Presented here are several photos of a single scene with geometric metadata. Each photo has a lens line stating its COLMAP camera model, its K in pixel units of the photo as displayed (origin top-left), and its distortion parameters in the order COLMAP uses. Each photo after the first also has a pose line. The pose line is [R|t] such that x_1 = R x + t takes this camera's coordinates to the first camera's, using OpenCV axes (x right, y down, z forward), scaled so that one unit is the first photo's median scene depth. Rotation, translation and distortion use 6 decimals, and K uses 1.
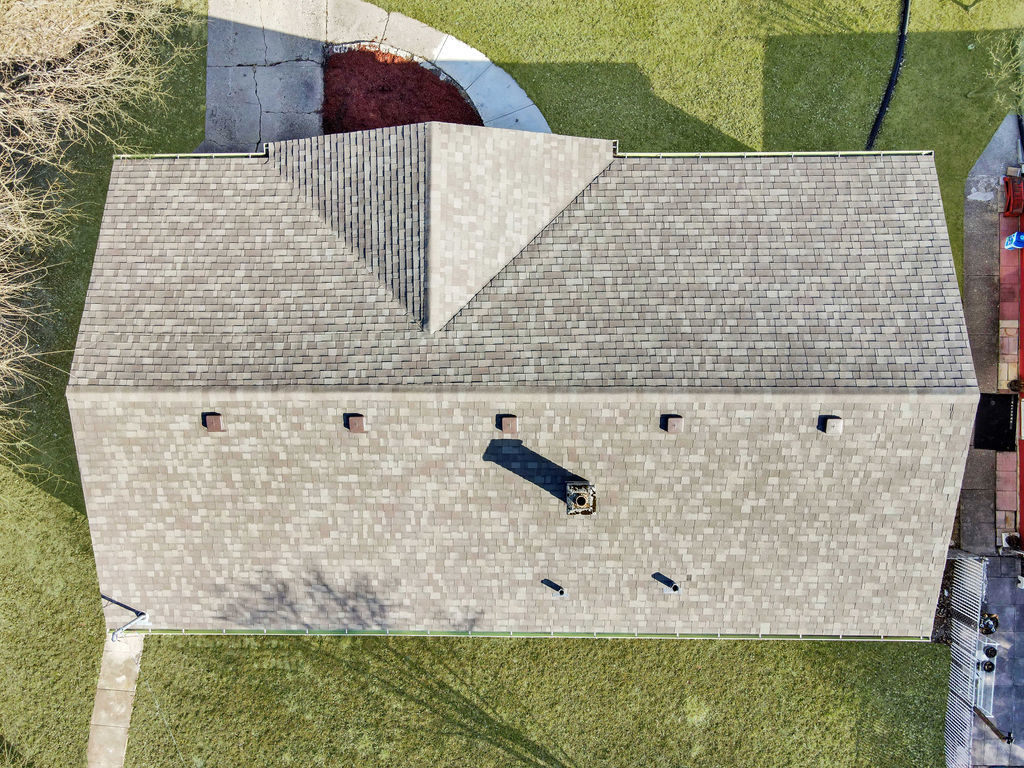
lens RADIAL K [[748.1, 0, 512.0], [0, 748.1, 384.0], [0, 0, 1]] dist [0.012654, 0.008422]
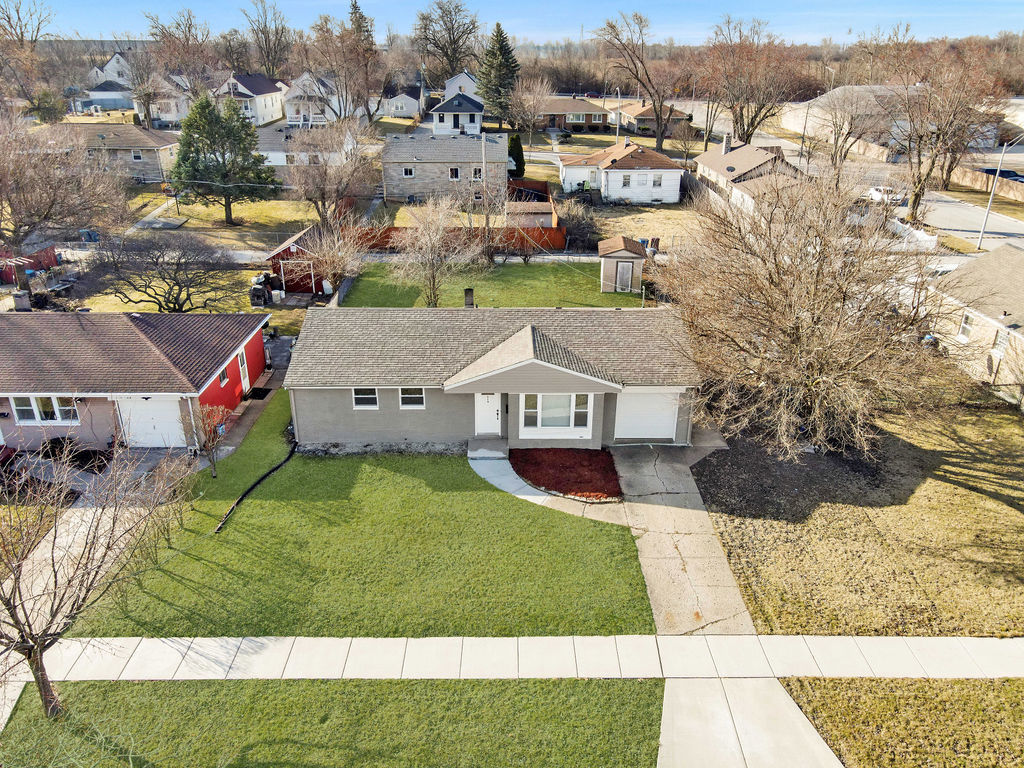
lens RADIAL K [[748.1, 0, 512.0], [0, 748.1, 384.0], [0, 0, 1]] dist [0.012654, 0.008422]
pose [[-0.999570, 0.028810, -0.005371, -0.032850], [-0.016328, -0.395299, 0.918407, -2.162966], [0.024336, 0.918101, 0.395600, 0.244679]]
